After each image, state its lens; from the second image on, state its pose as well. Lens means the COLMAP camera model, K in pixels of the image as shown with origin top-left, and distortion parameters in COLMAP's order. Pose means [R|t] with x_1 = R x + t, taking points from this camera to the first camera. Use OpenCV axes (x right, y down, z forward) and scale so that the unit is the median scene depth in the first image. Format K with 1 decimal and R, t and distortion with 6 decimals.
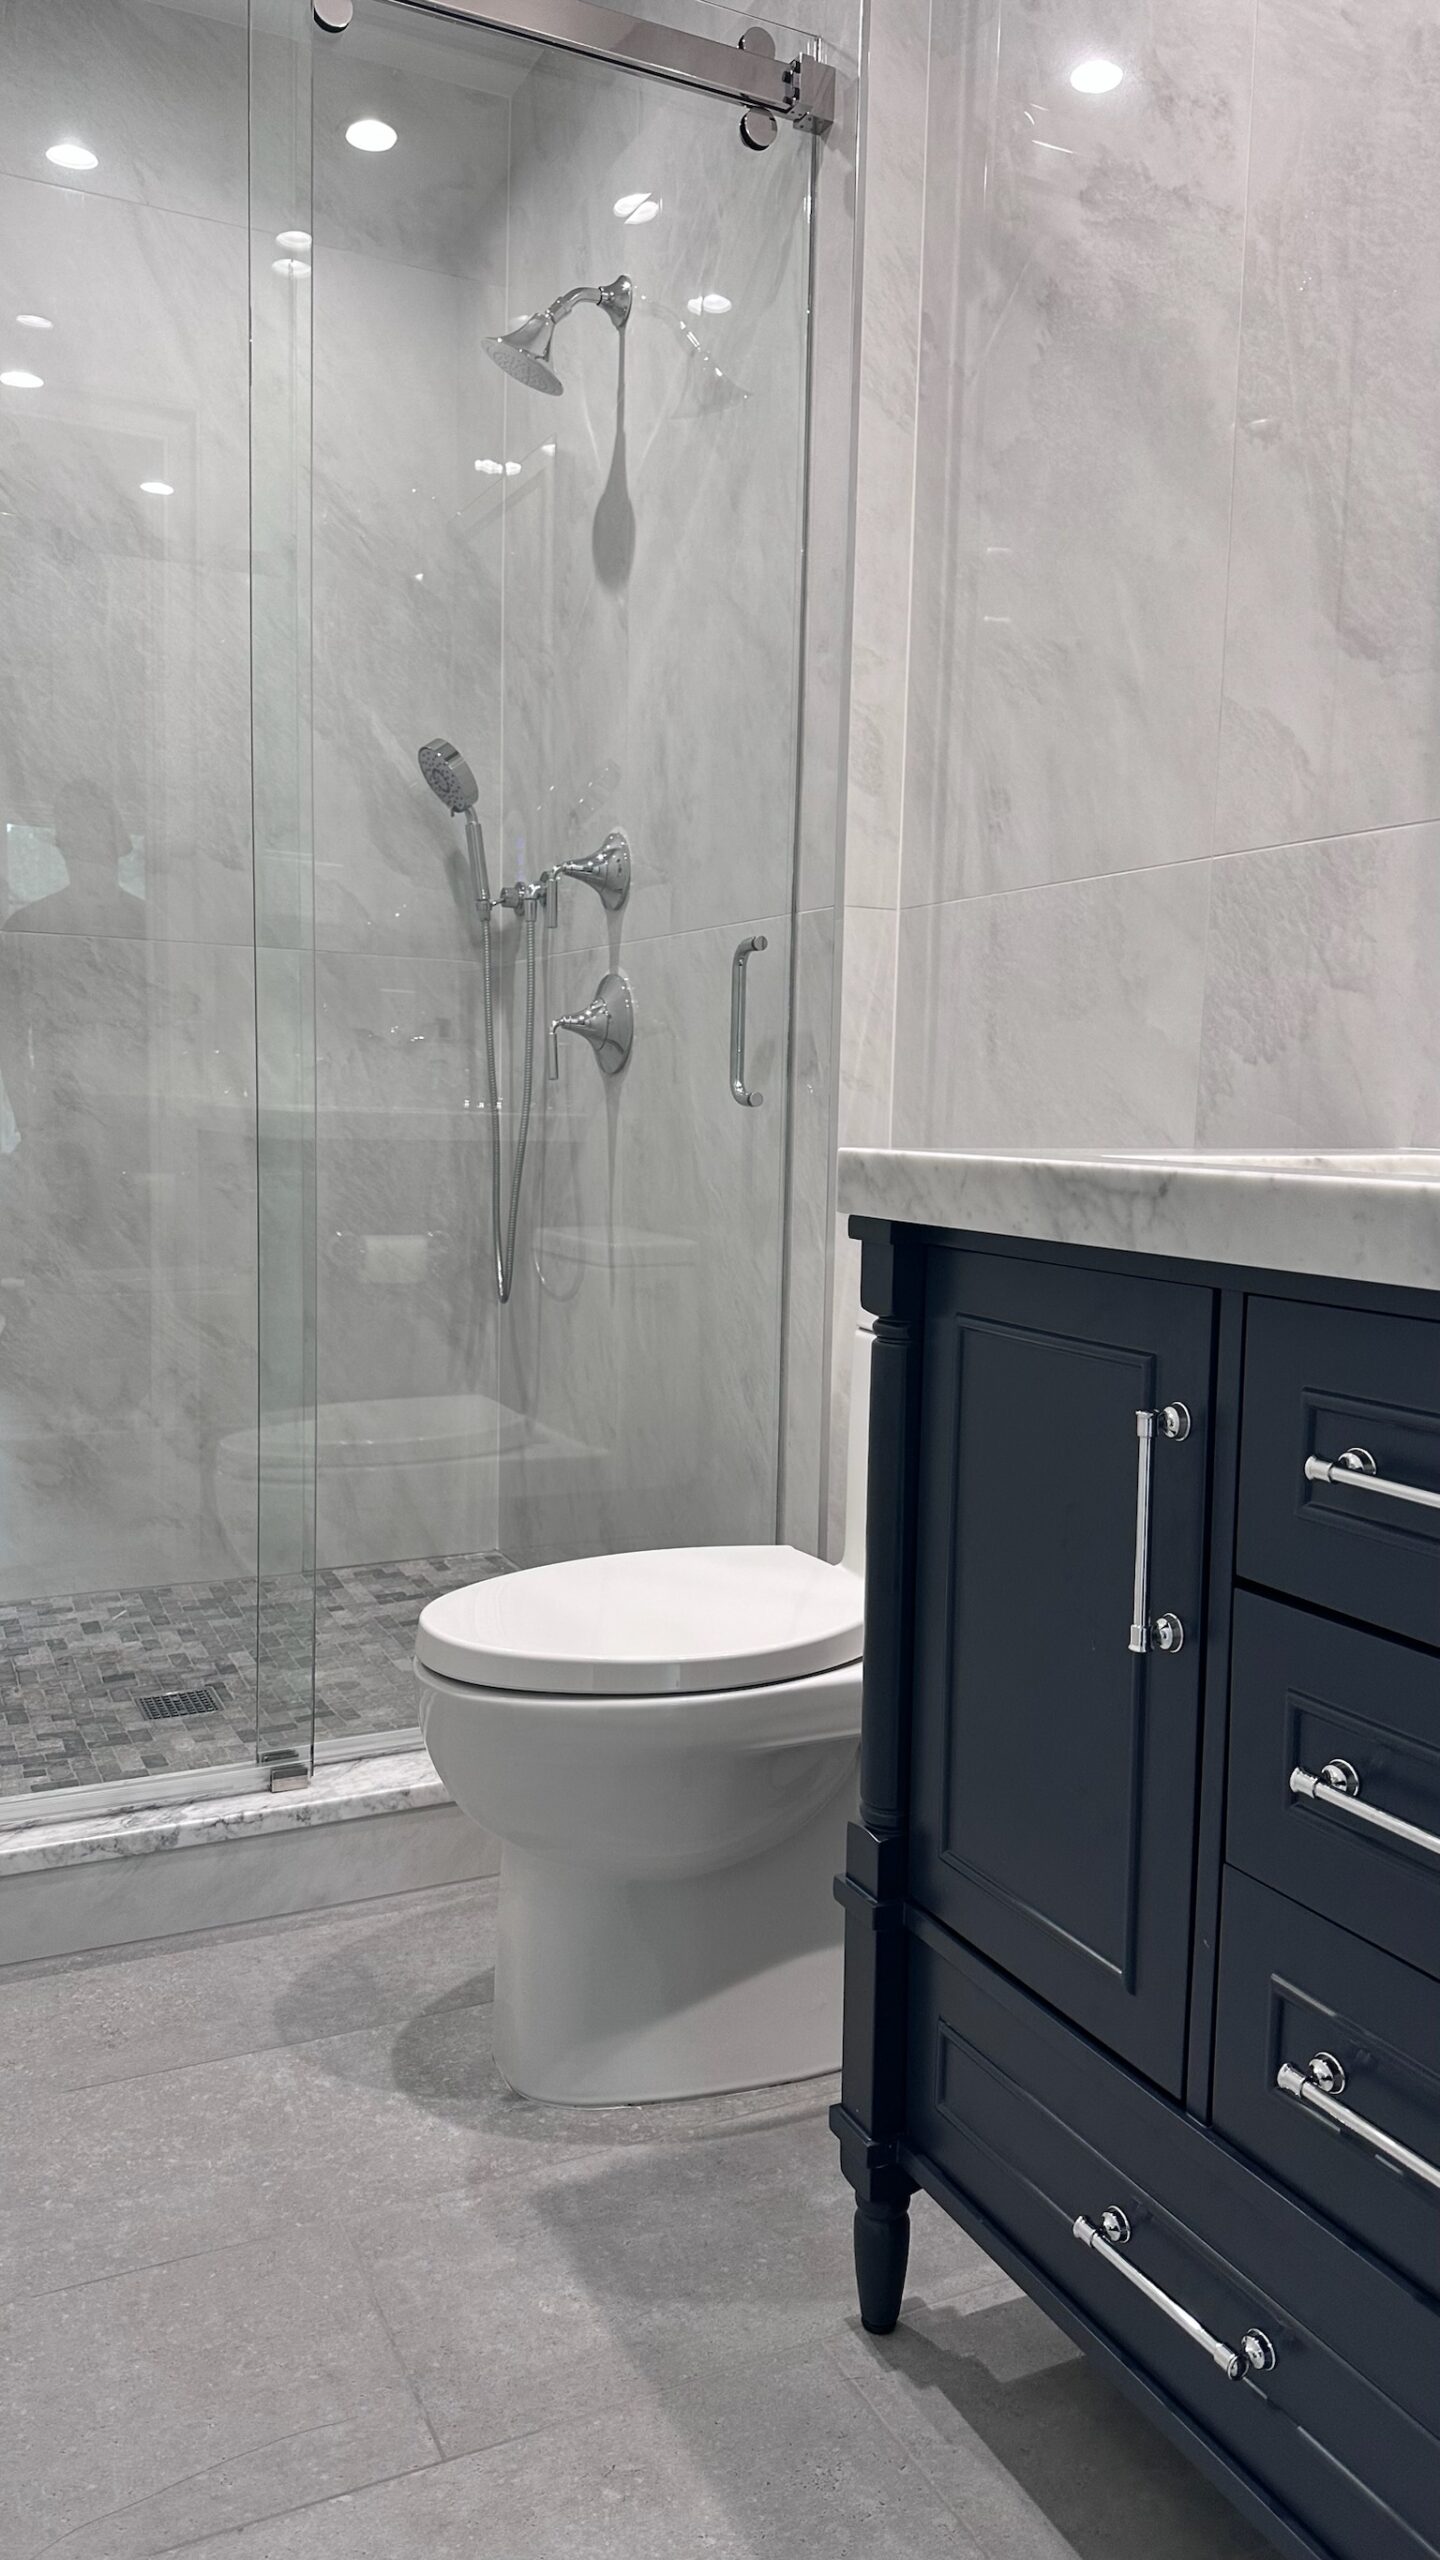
lens RADIAL K [[1848.6, 0, 738.1], [0, 1848.6, 1279.0], [0, 0, 1]] dist [0.029897, -0.071628]
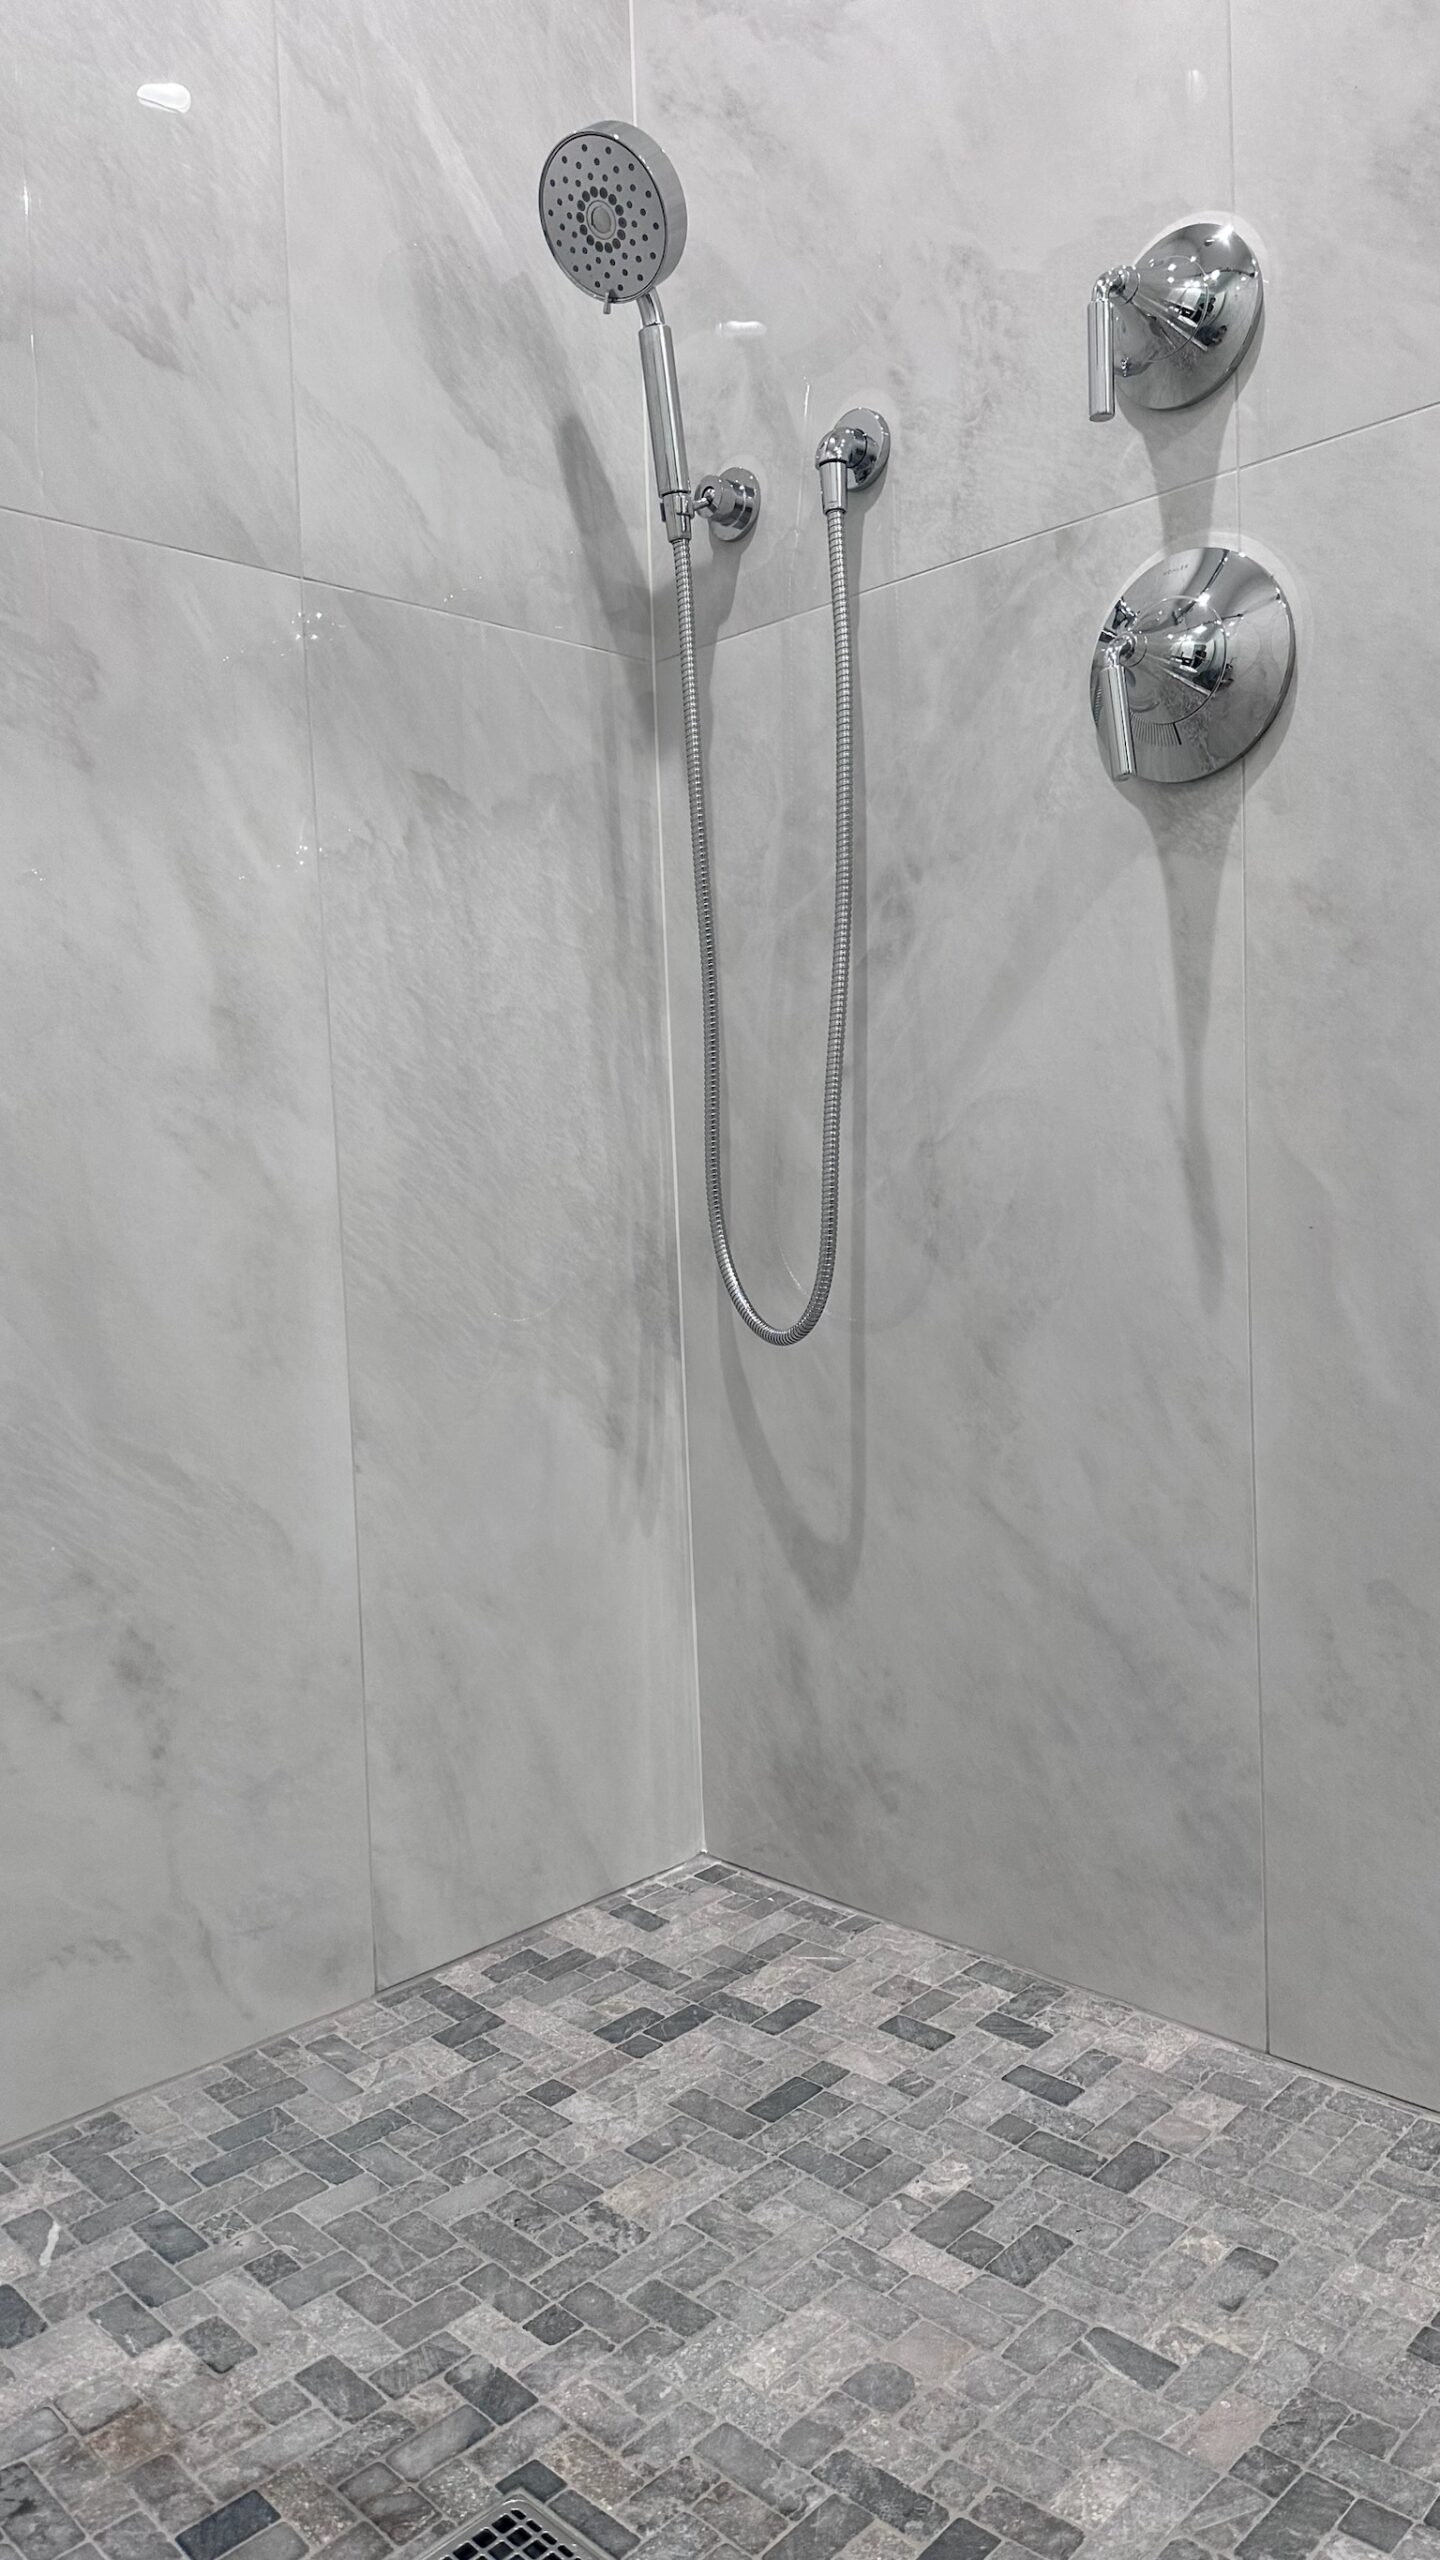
lens RADIAL K [[1848.6, 0, 701.4], [0, 1848.6, 1276.1], [0, 0, 1]] dist [0.029897, -0.071628]
pose [[0.948656, -0.076157, 0.307006, -0.296182], [0.089647, 0.995520, -0.030059, 0.007921], [-0.303342, 0.056038, 0.951233, 0.566856]]
